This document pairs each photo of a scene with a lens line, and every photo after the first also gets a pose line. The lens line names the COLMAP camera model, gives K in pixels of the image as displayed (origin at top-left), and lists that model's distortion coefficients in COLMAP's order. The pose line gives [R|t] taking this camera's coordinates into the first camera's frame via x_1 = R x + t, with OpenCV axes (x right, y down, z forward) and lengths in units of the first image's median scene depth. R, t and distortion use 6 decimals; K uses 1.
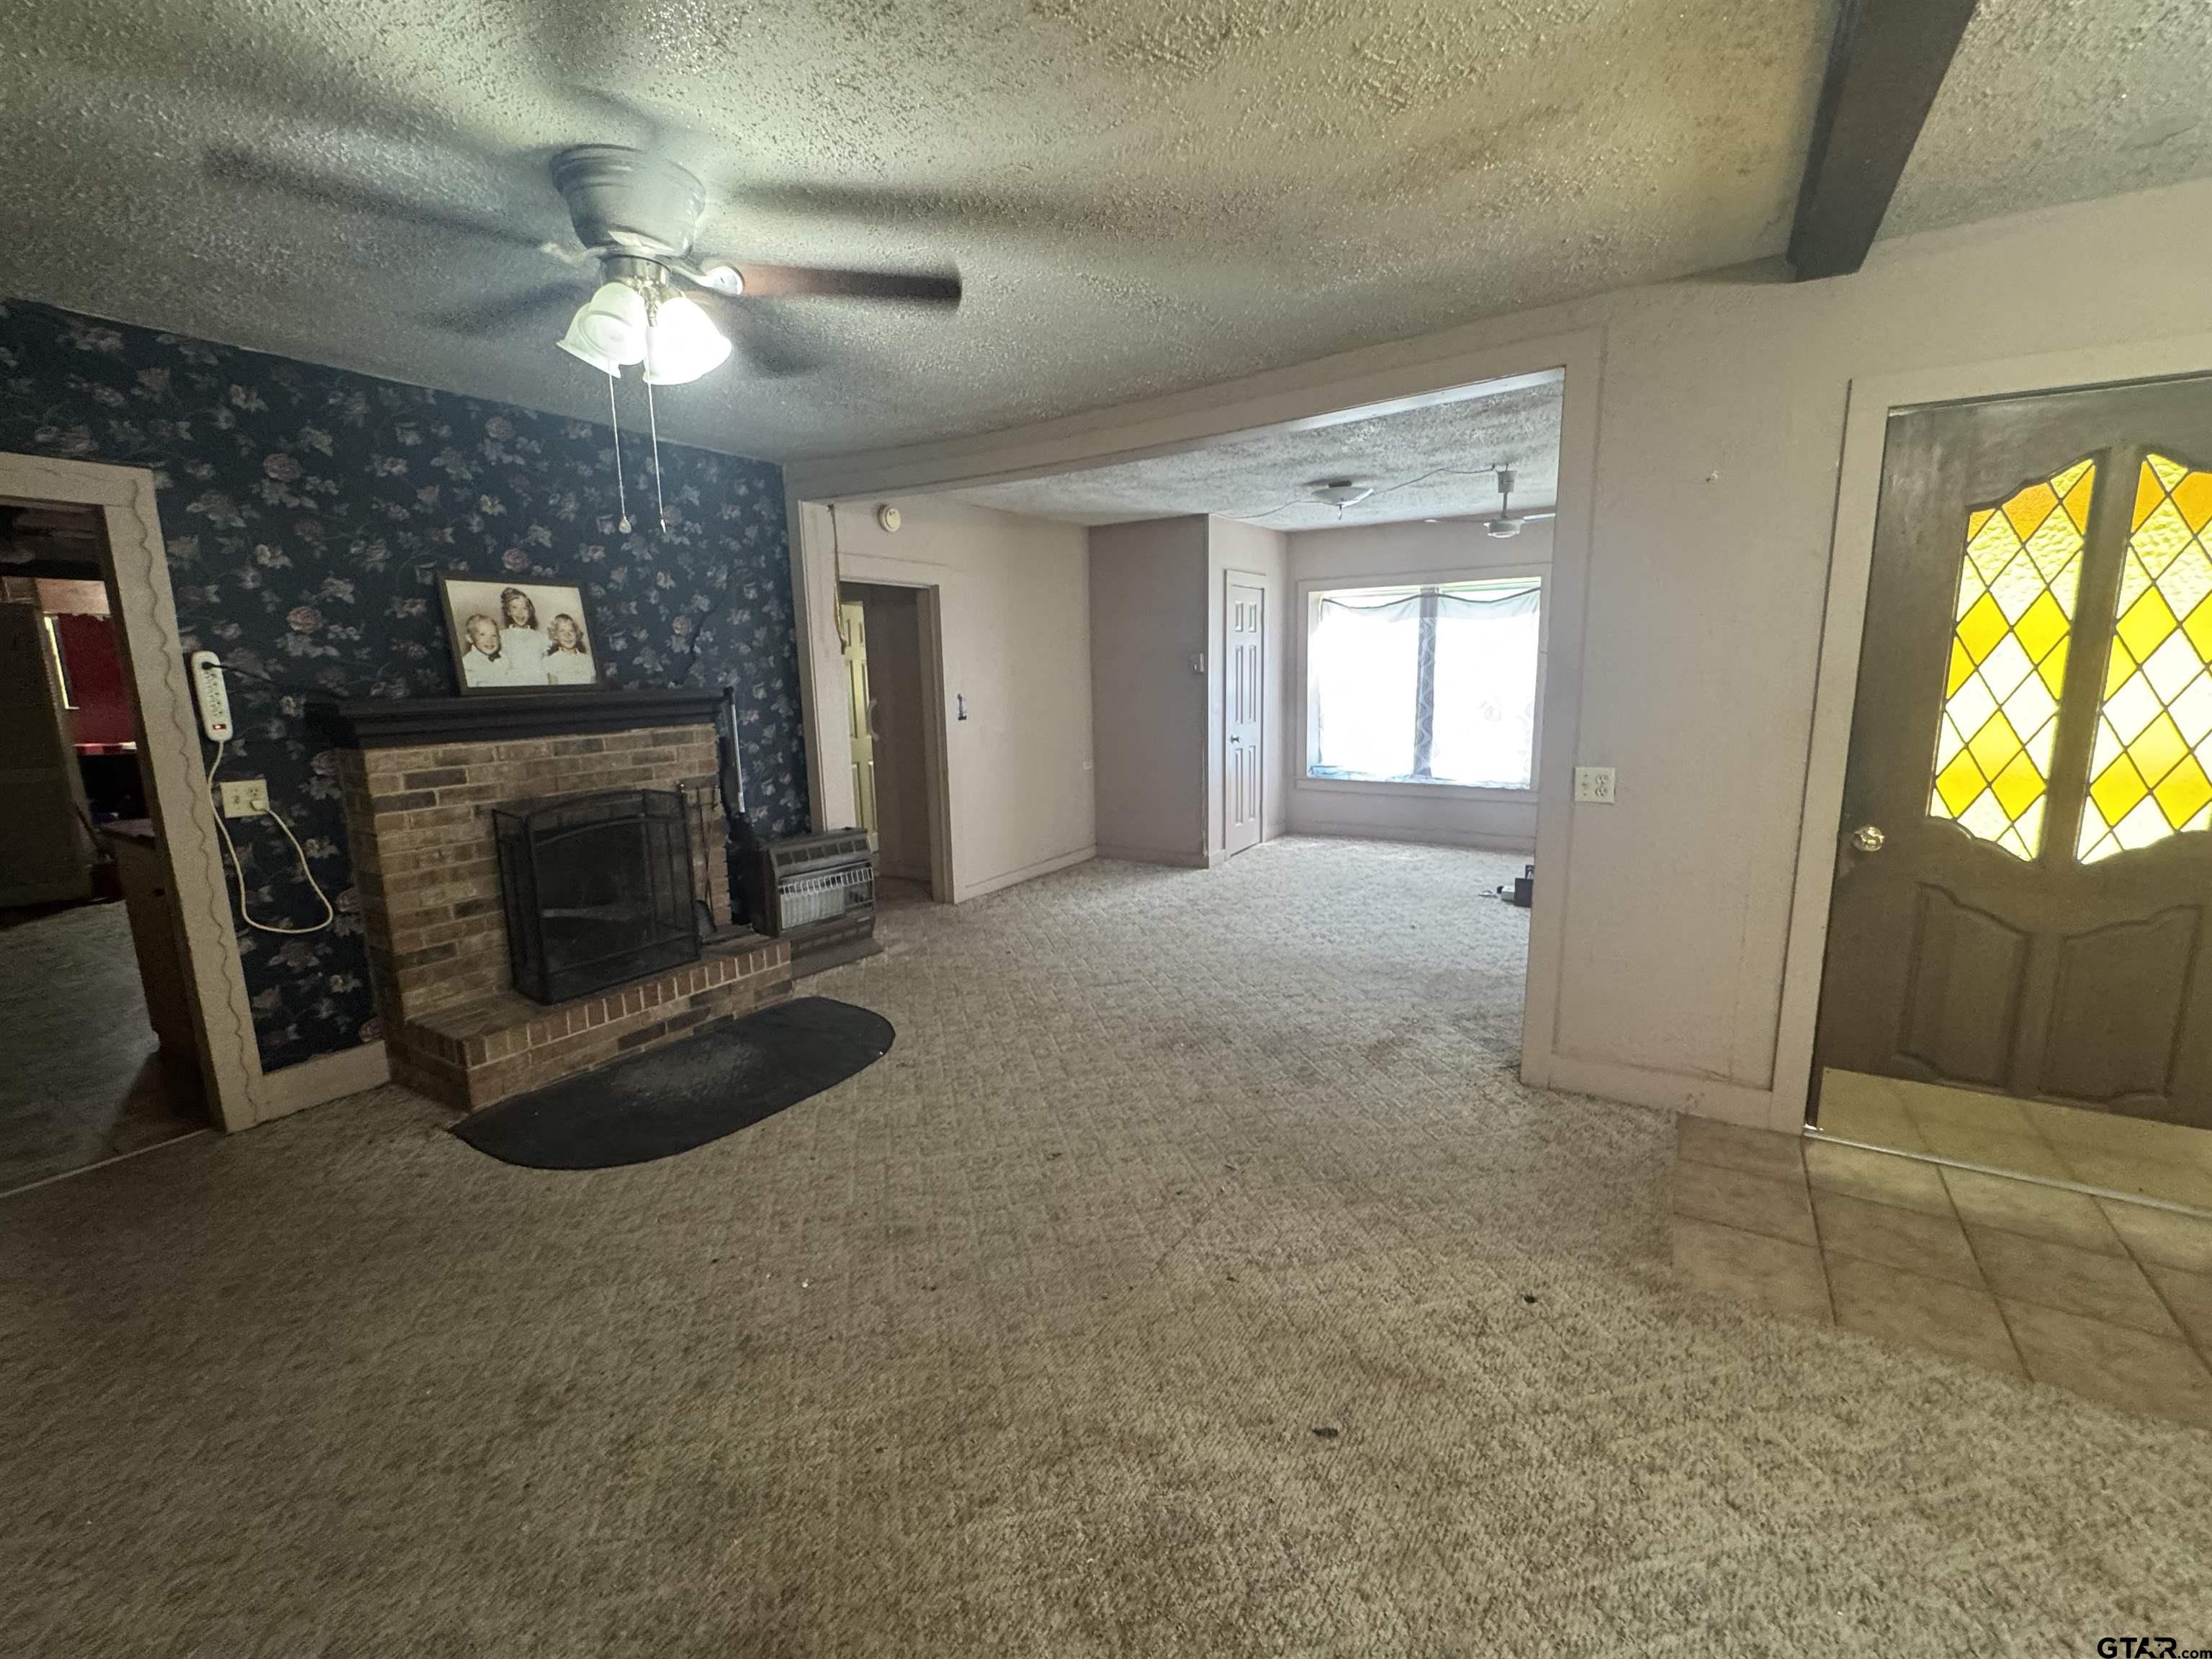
lens RADIAL K [[955.7, 0, 1106.5], [0, 955.7, 833.7], [0, 0, 1]] dist [0.001917, 0.000208]
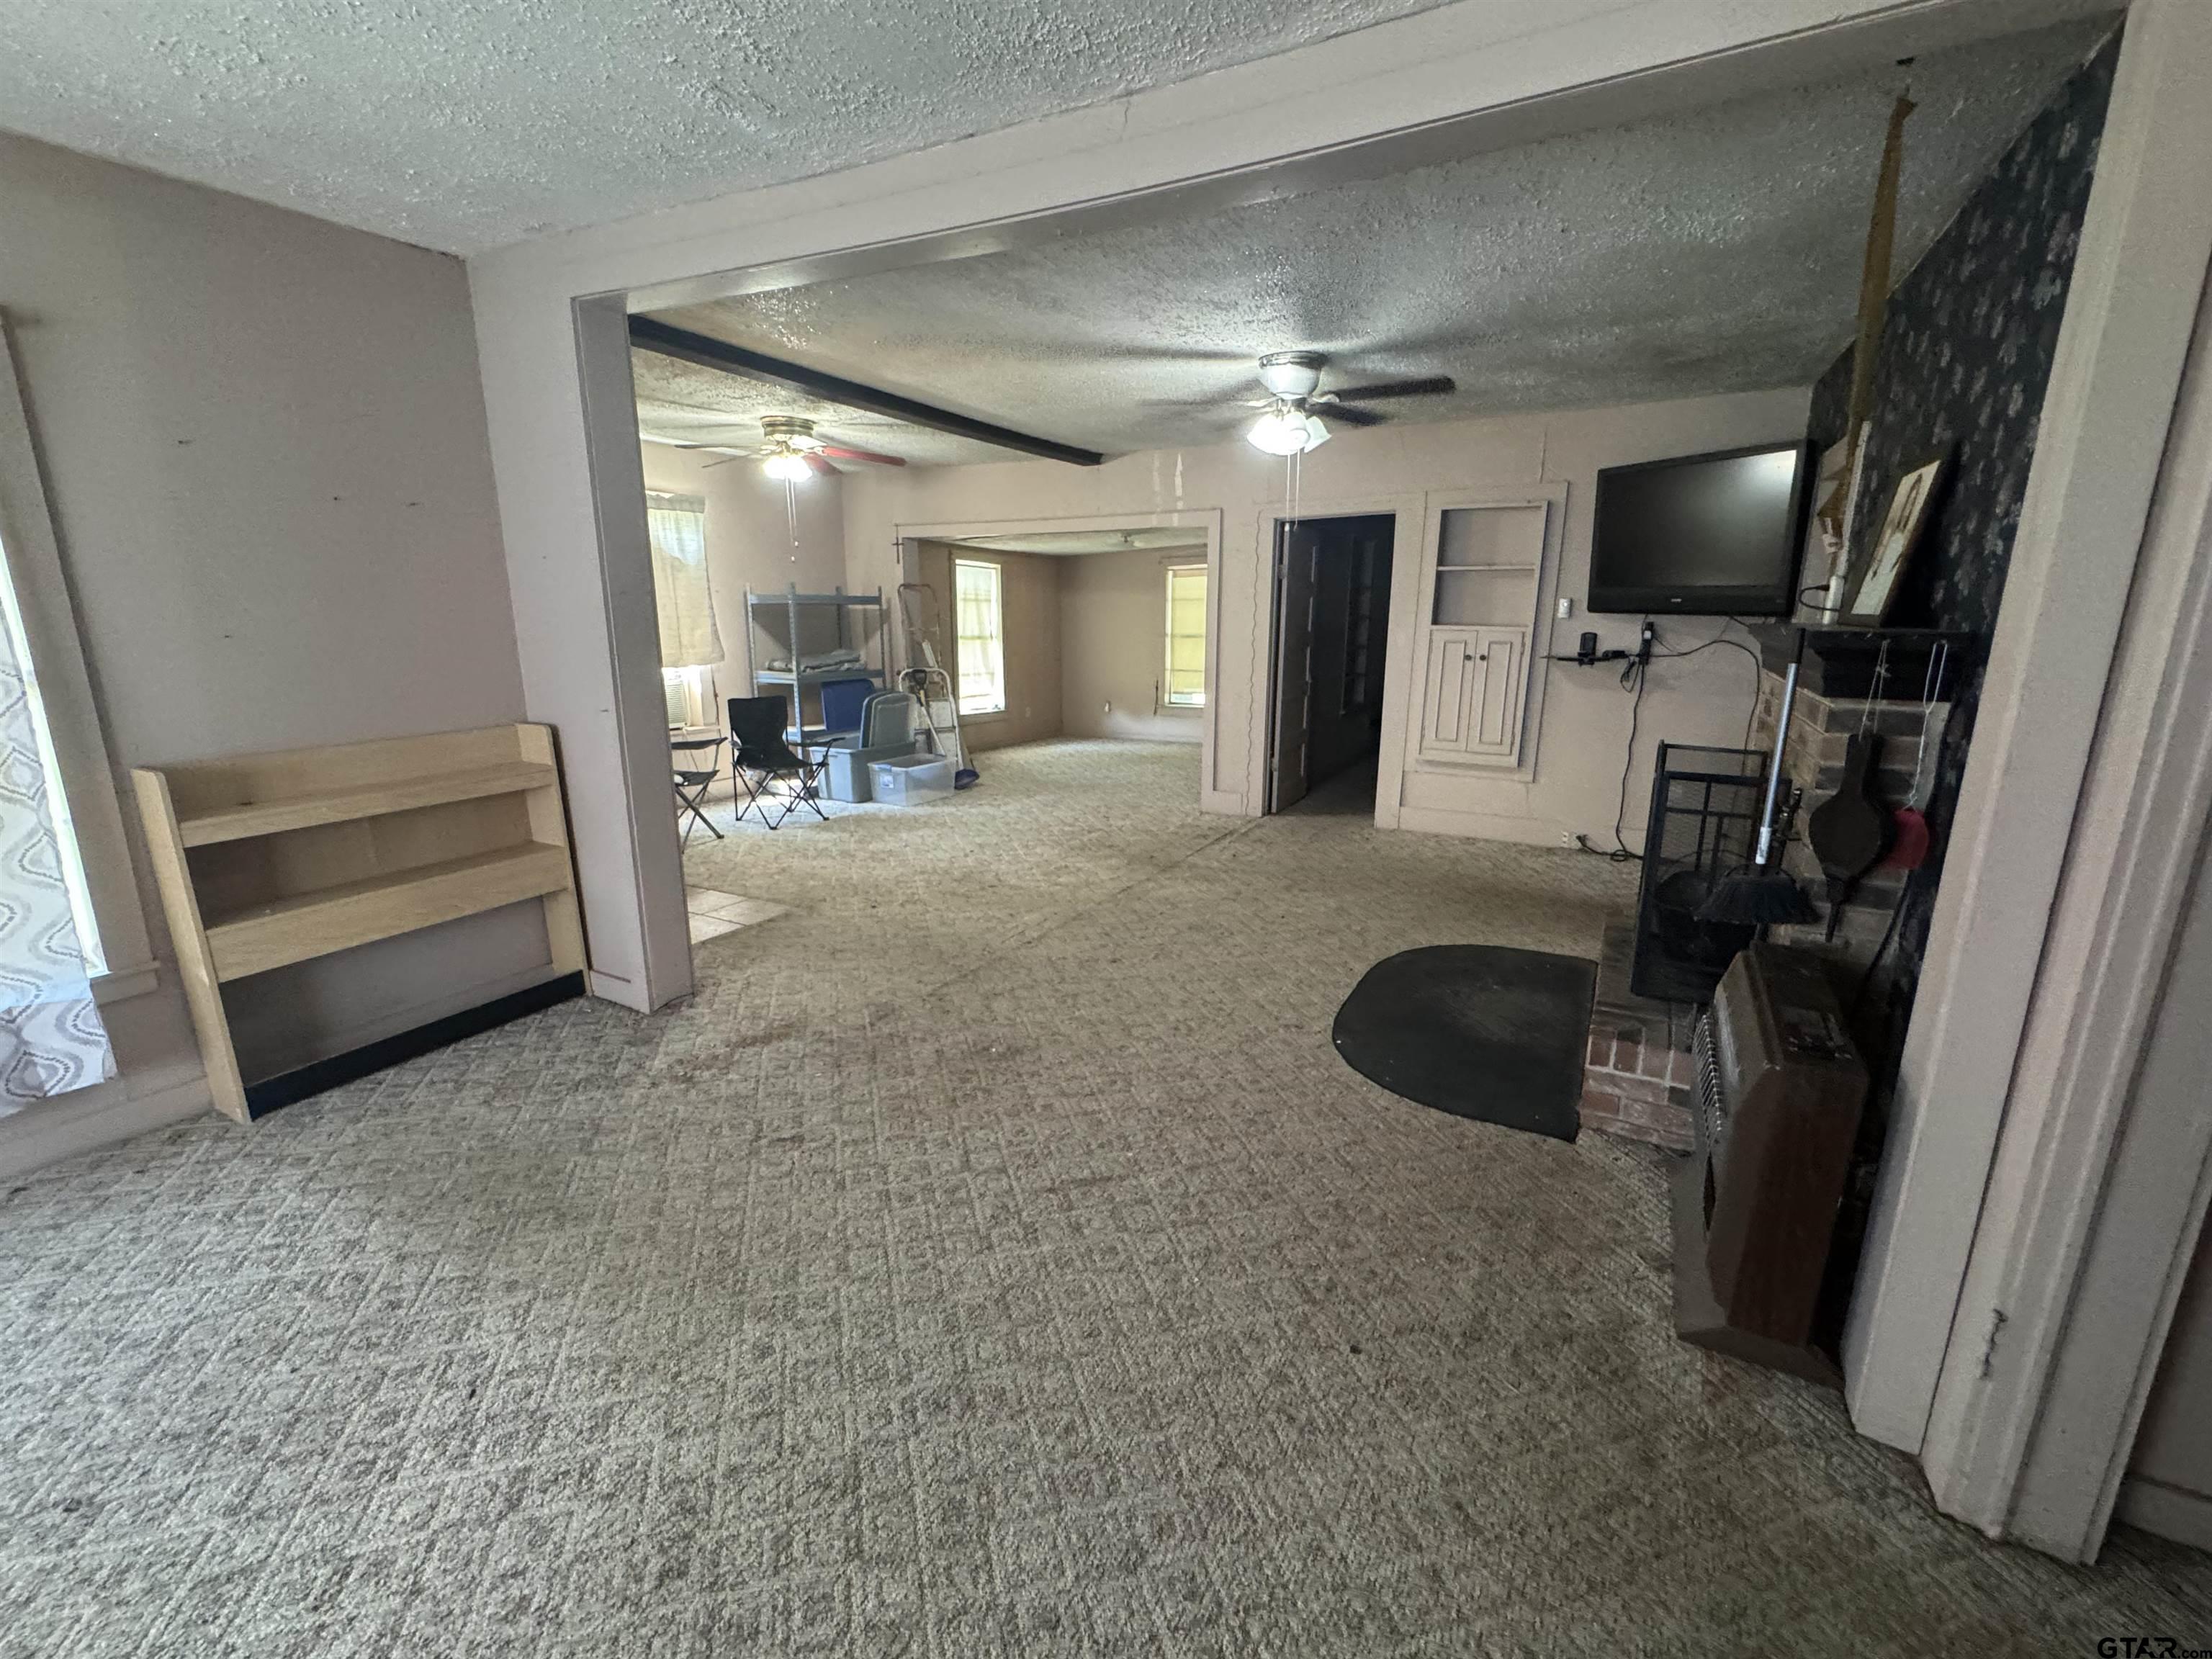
lens RADIAL K [[955.7, 0, 1105.6], [0, 955.7, 832.7], [0, 0, 1]] dist [0.001917, 0.000208]
pose [[-0.998615, 0.026152, -0.045651, 0.013660], [0.005687, 0.916270, 0.400520, -0.297802], [0.052303, 0.399706, -0.915150, 1.700845]]
